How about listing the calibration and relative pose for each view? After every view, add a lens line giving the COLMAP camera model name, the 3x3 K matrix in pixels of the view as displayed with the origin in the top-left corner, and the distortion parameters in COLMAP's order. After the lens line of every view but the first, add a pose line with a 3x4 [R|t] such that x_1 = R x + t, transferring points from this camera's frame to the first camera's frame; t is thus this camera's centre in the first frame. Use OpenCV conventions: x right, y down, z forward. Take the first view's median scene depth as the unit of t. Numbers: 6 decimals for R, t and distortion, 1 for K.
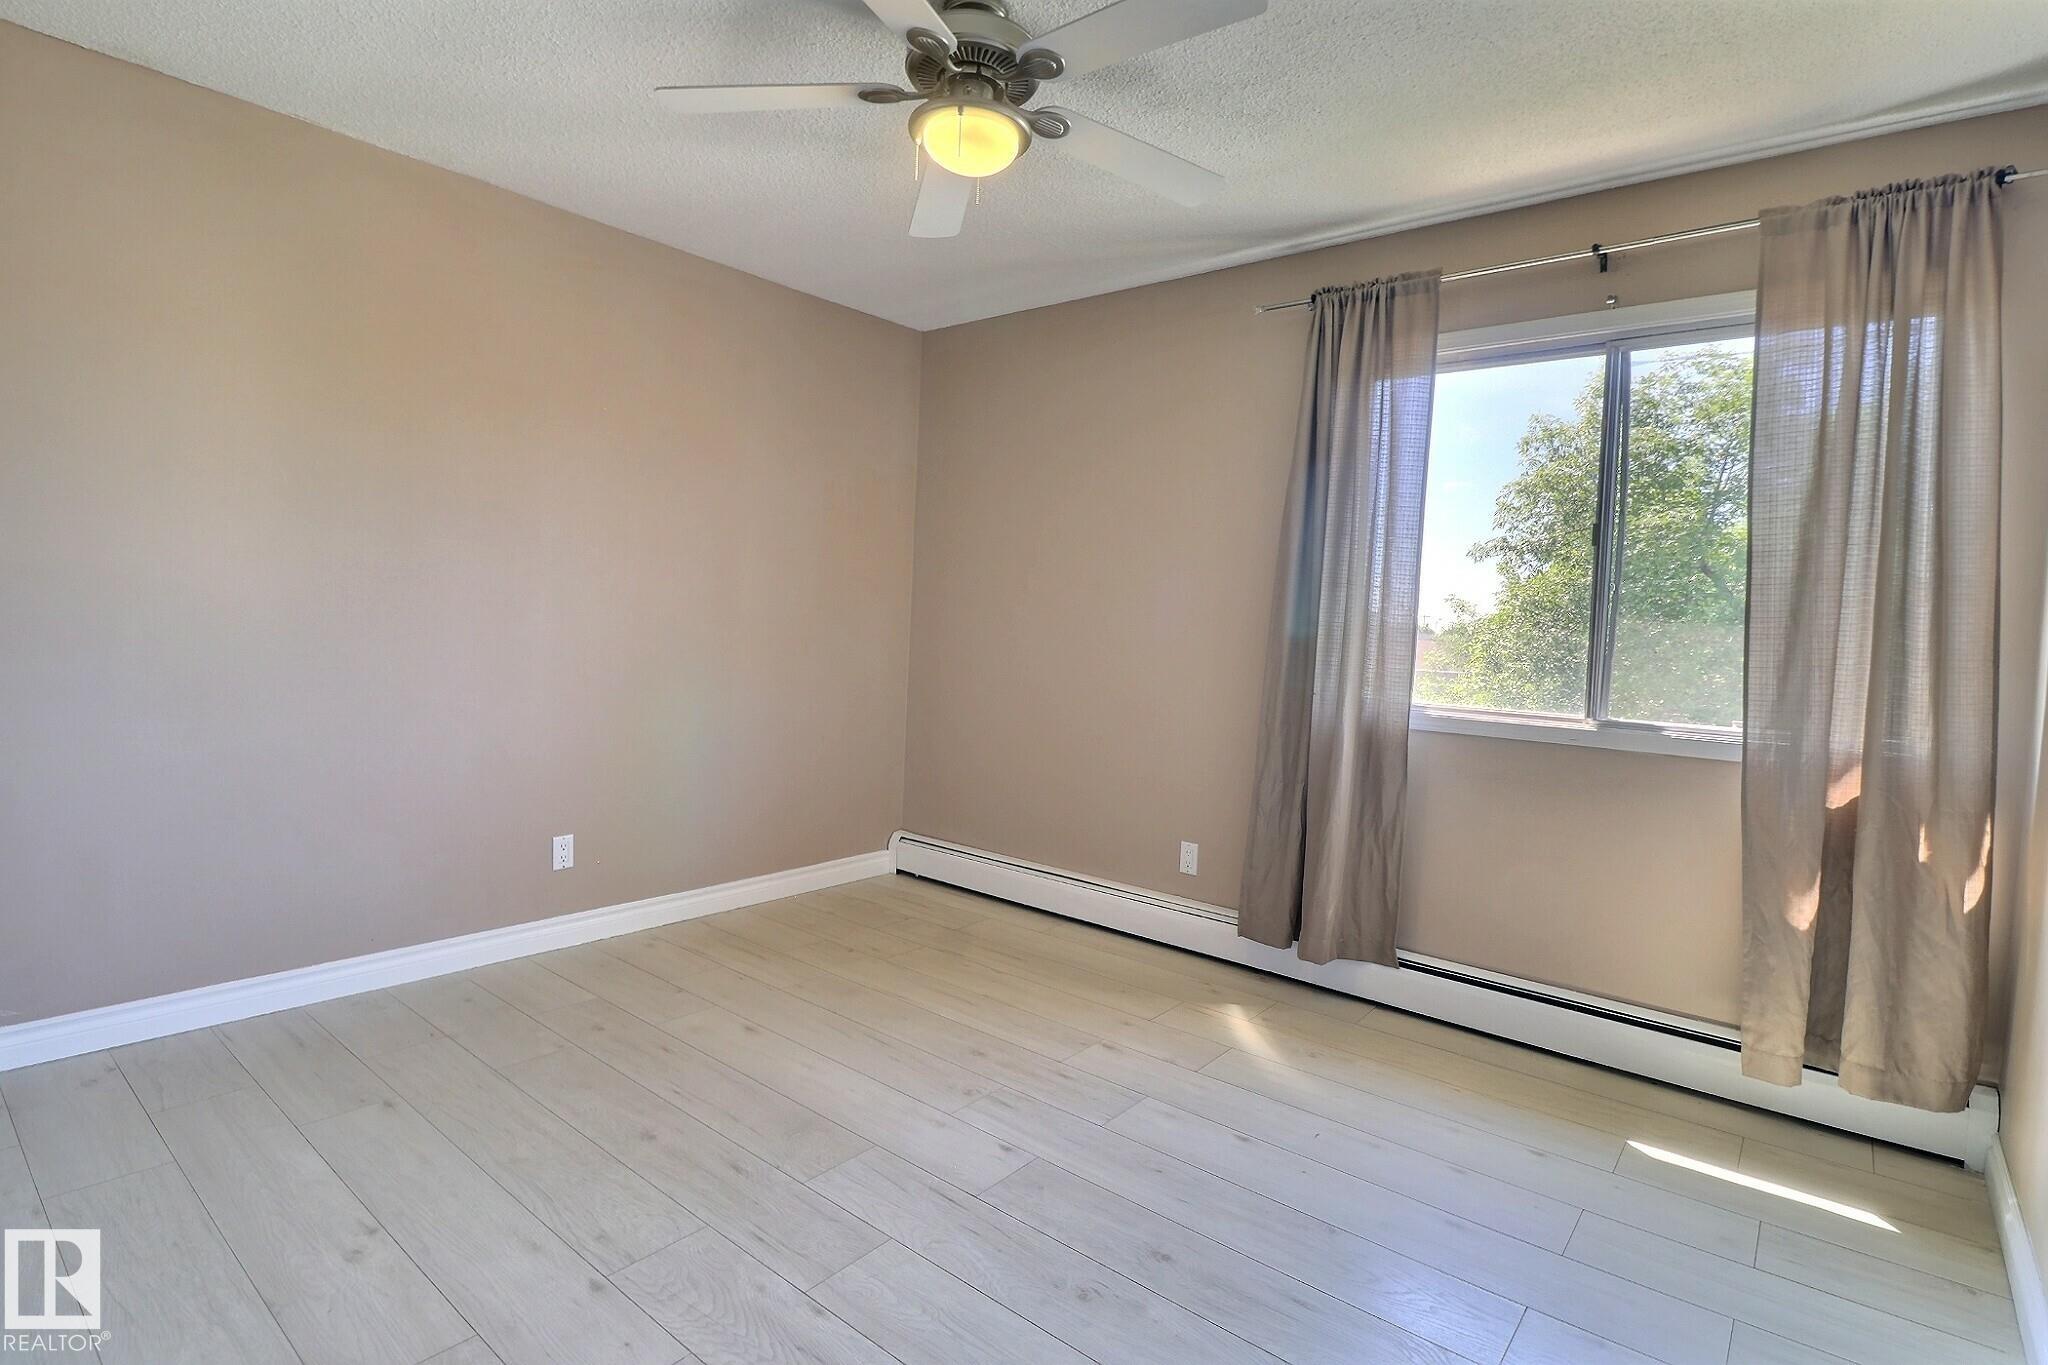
lens RADIAL K [[991.4, 0, 1043.9], [0, 991.4, 658.3], [0, 0, 1]] dist [0.000240, -0.013446]
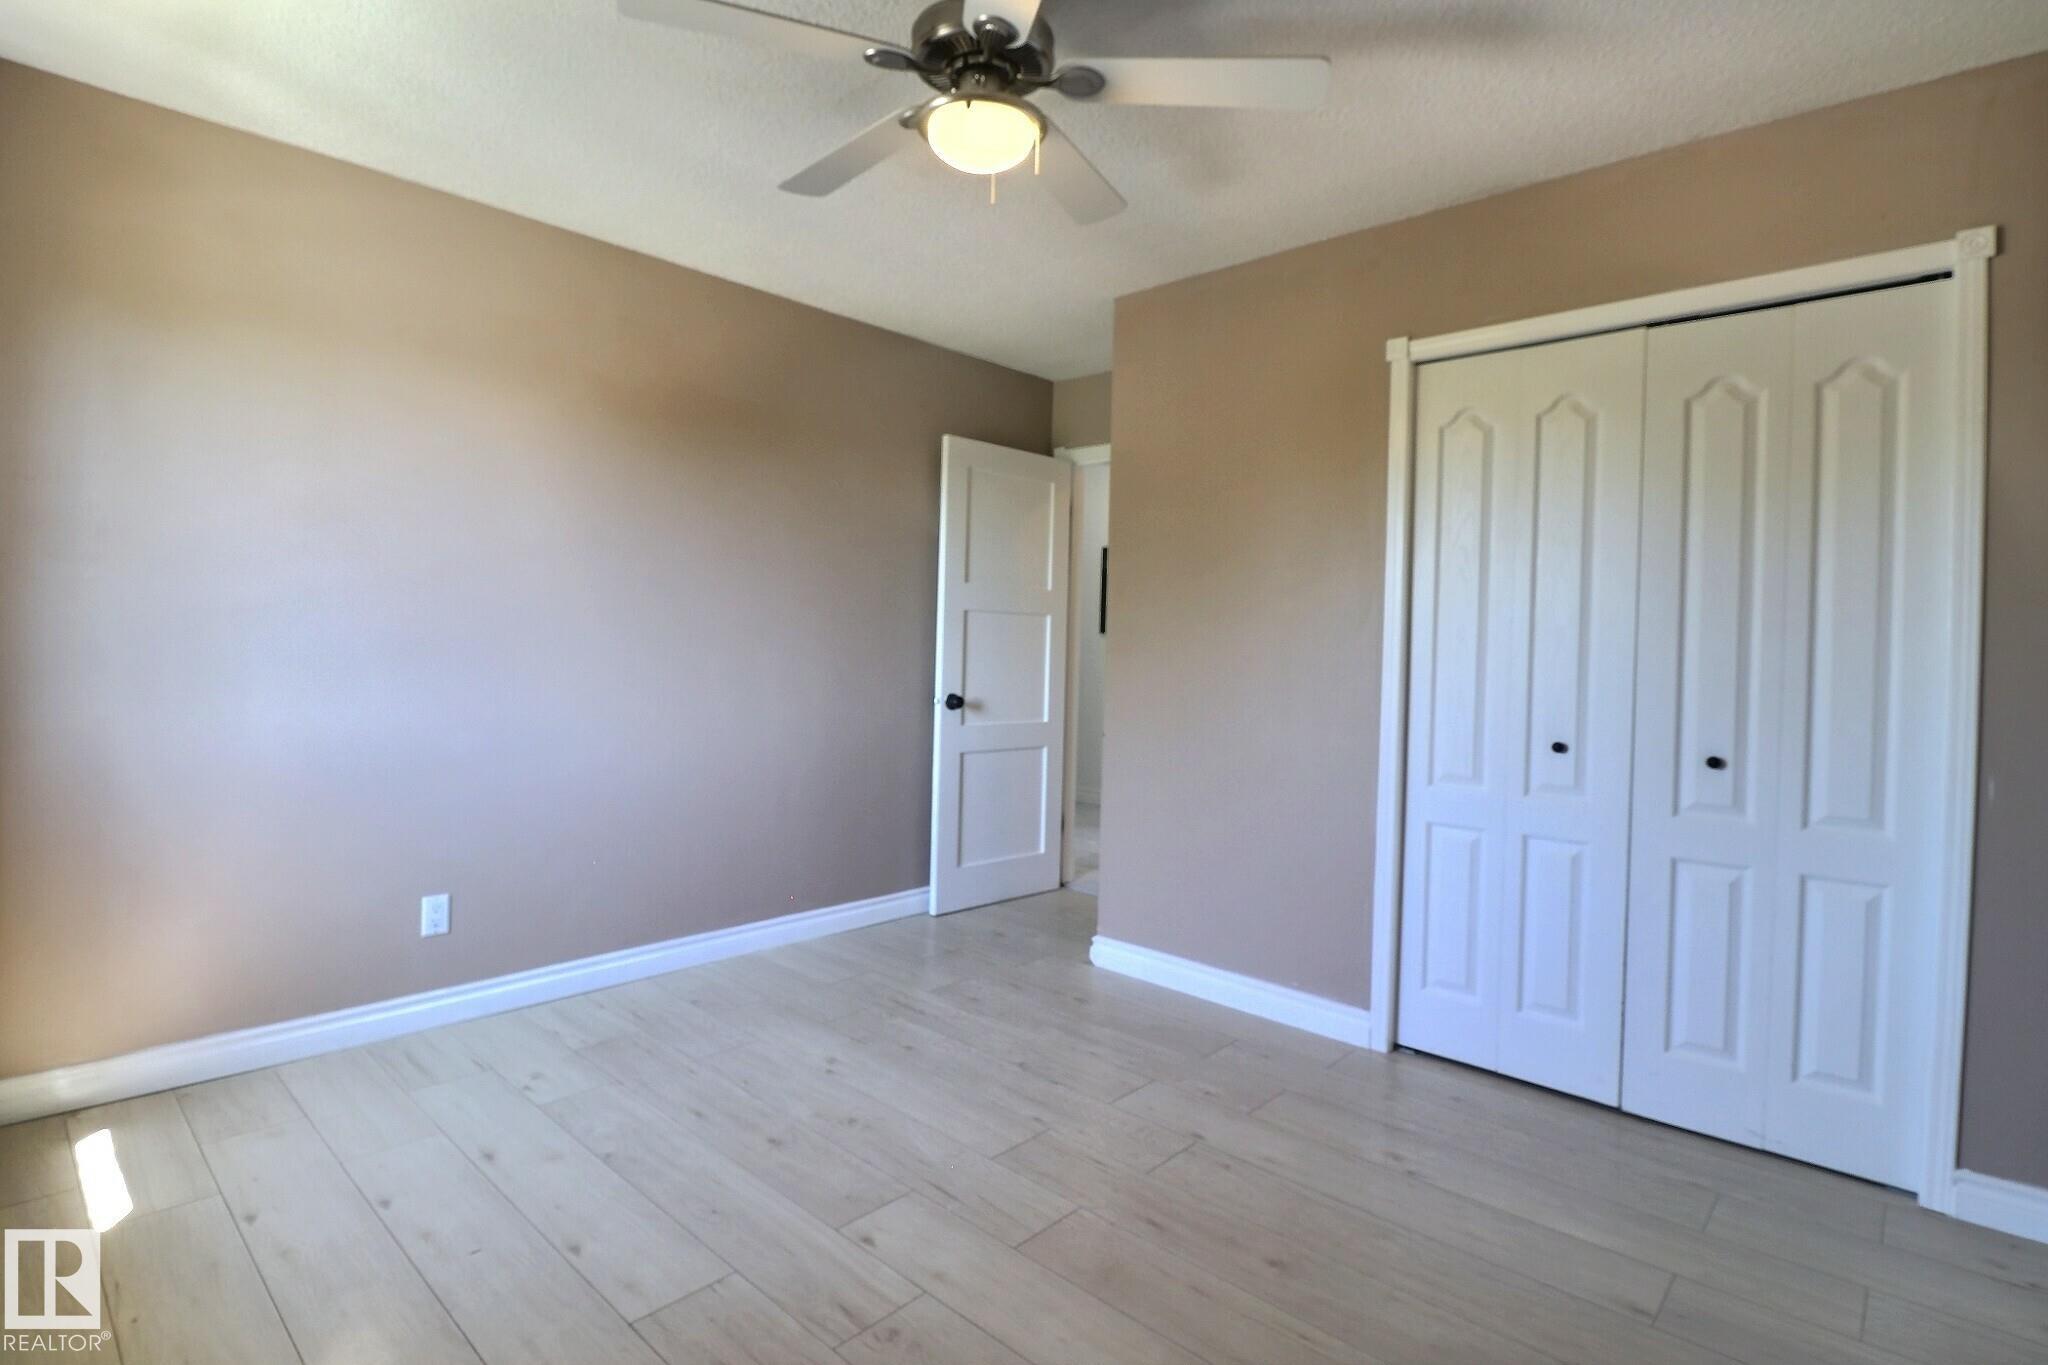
lens RADIAL K [[983.6, 0, 1038.1], [0, 983.6, 659.1], [0, 0, 1]] dist [0.002017, -0.011420]
pose [[-0.995797, -0.068570, 0.060717, -0.199786], [-0.065468, 0.996515, 0.051689, -0.072305], [-0.064050, 0.047497, -0.996816, 1.777323]]
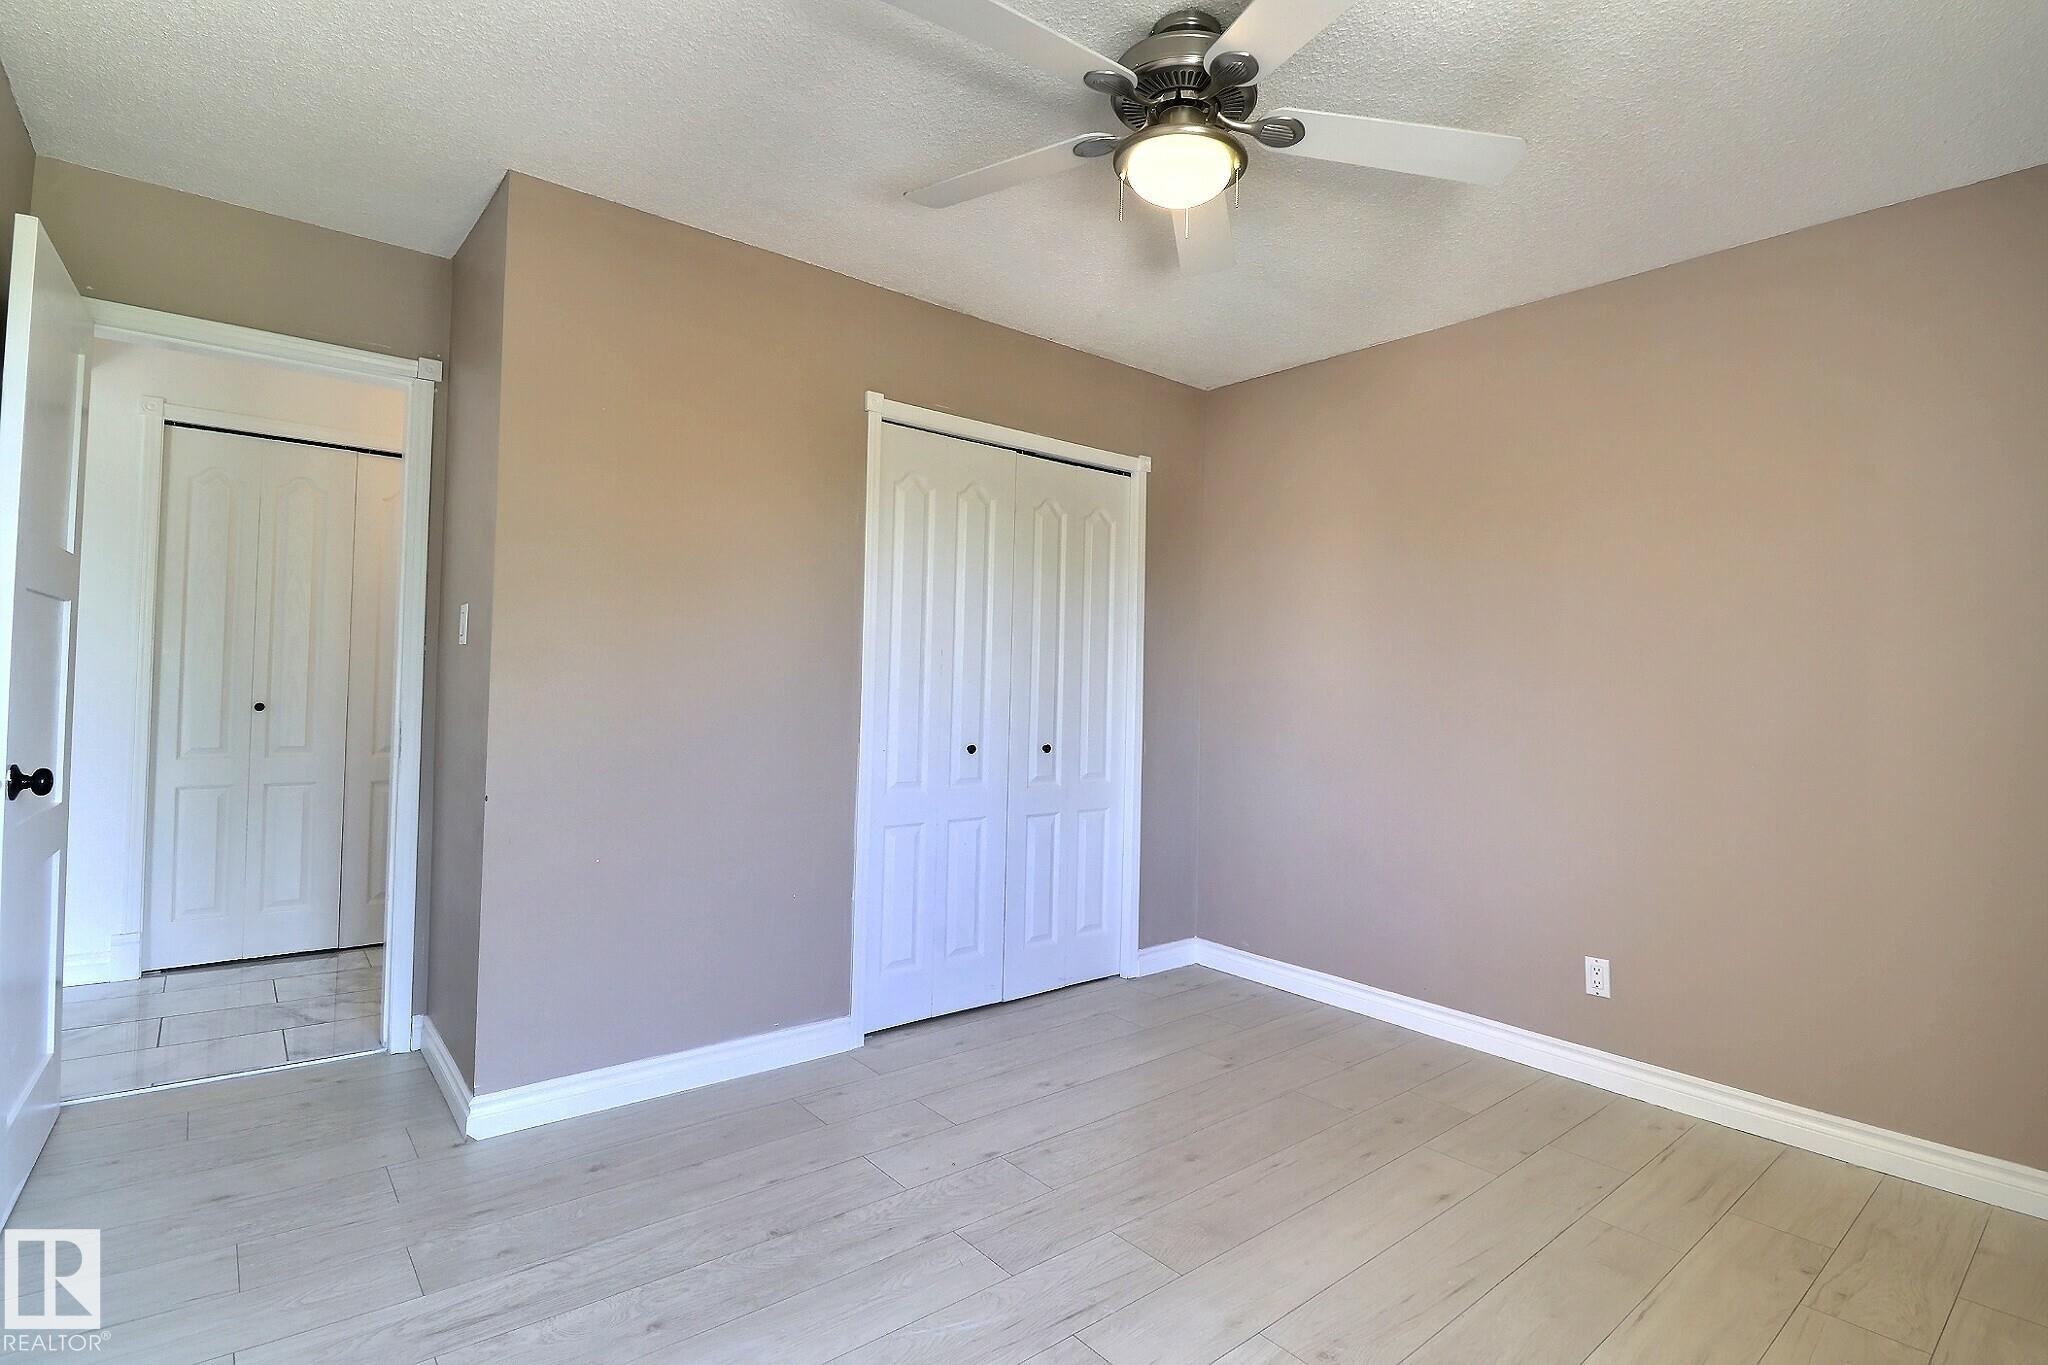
lens RADIAL K [[983.6, 0, 1038.1], [0, 983.6, 659.1], [0, 0, 1]] dist [0.002017, -0.011420]
pose [[-0.196886, -0.071584, -0.977810, 0.743993], [-0.069705, 0.995829, -0.058868, -0.004810], [0.977945, 0.056568, -0.201054, 0.984204]]
